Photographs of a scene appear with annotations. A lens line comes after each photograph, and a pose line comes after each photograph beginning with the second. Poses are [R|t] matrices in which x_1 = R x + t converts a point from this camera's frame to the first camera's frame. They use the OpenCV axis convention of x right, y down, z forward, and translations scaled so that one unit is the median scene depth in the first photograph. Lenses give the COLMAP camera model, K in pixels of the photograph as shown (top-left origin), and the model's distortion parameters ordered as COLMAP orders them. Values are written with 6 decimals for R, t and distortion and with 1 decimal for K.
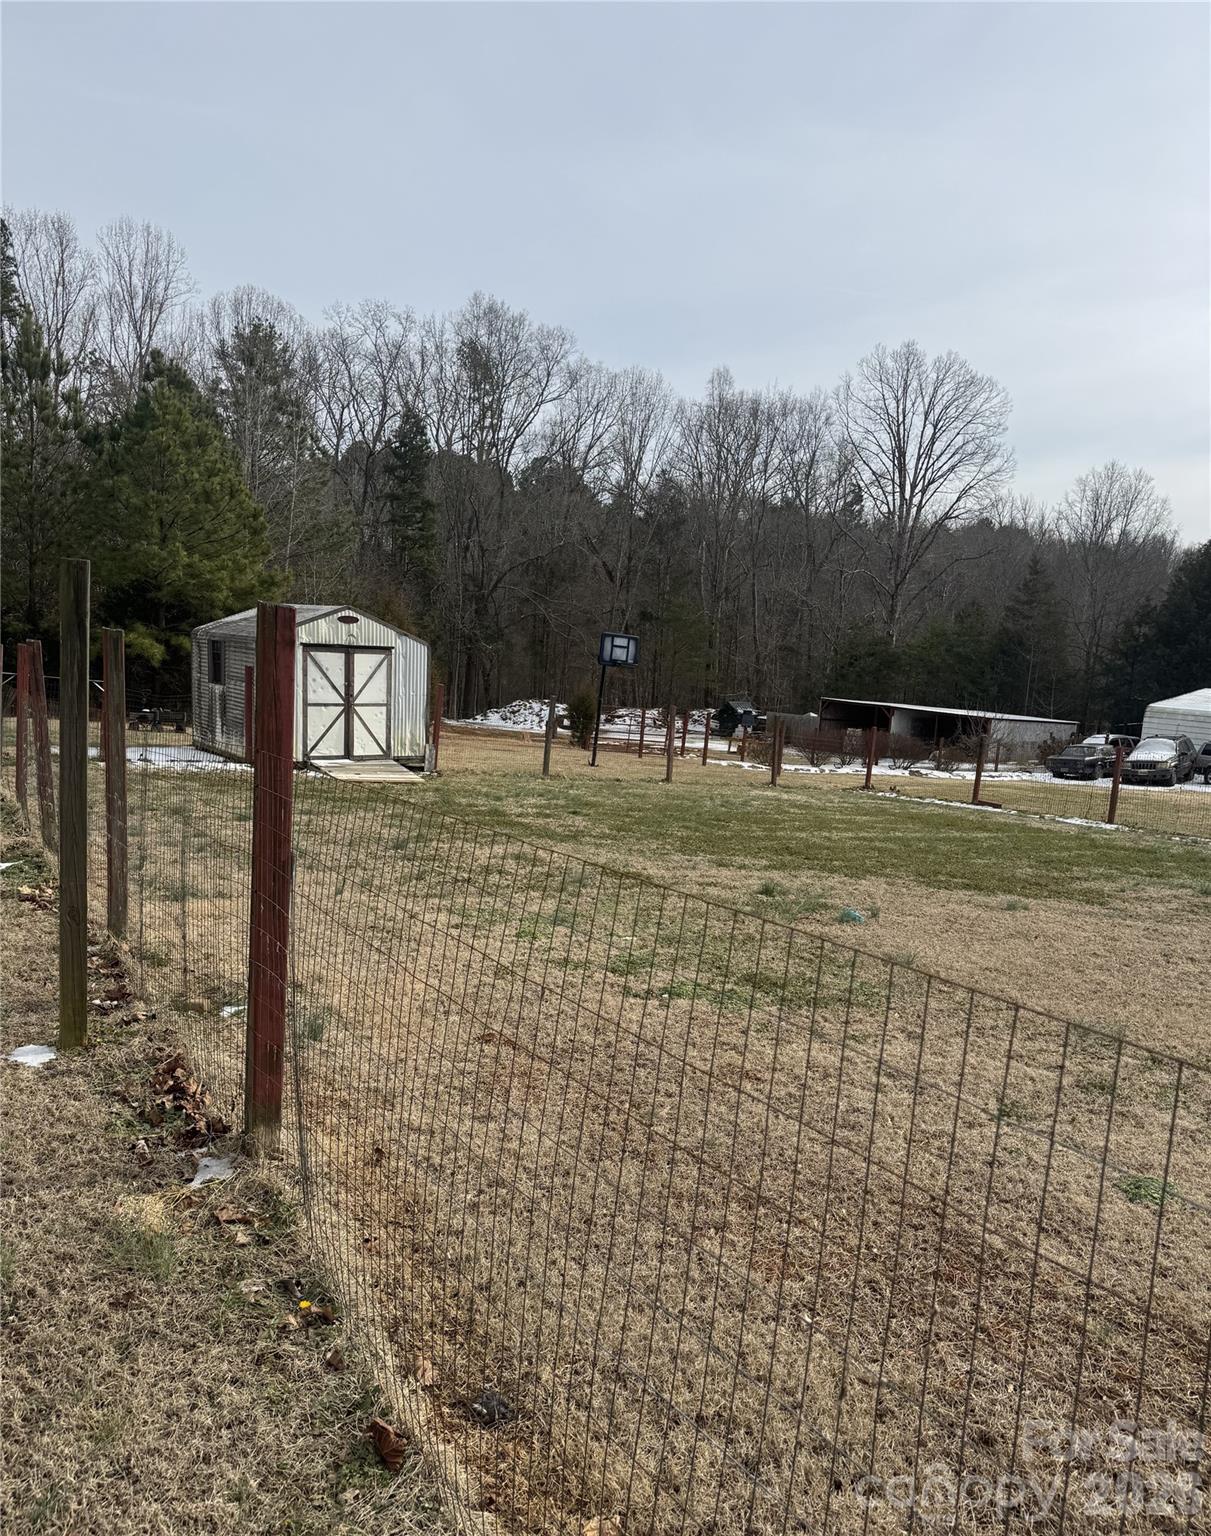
lens RADIAL K [[1162.0, 0, 620.9], [0, 1162.0, 807.6], [0, 0, 1]] dist [0.069390, -0.067923]
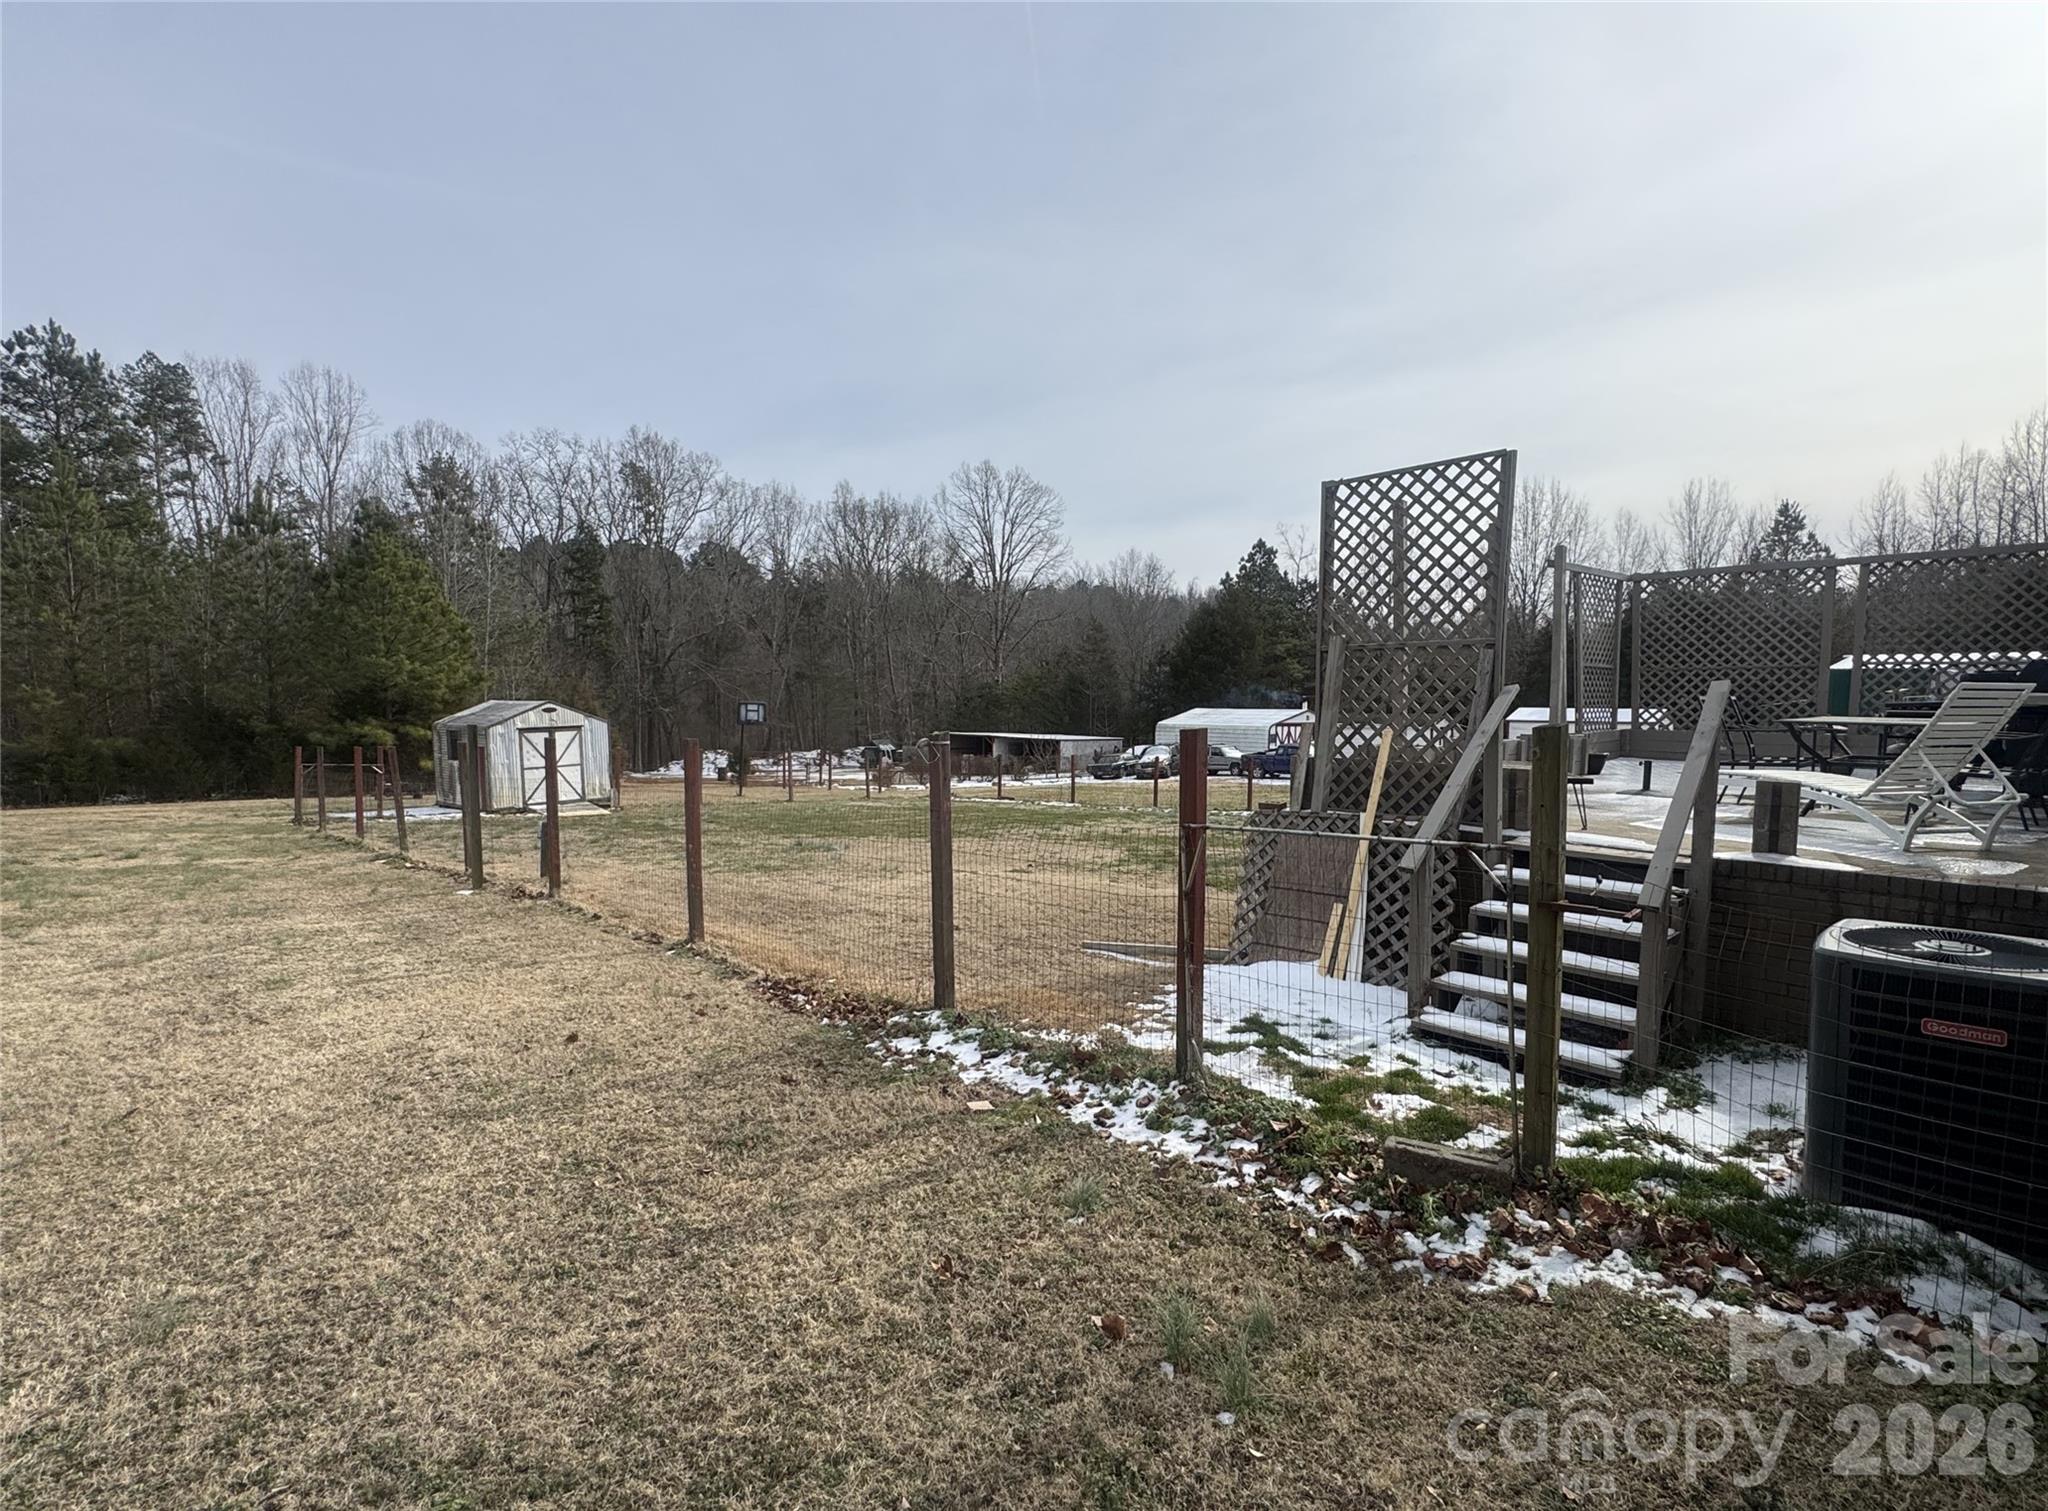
lens RADIAL K [[1025.2, 0, 1038.3], [0, 1025.2, 771.5], [0, 0, 1]] dist [0.008438, 0.001125]
pose [[0.972166, -0.080850, 0.219903, 0.022025], [0.093238, 0.994556, -0.046537, 0.010178], [-0.214943, 0.065745, 0.974411, -0.113840]]
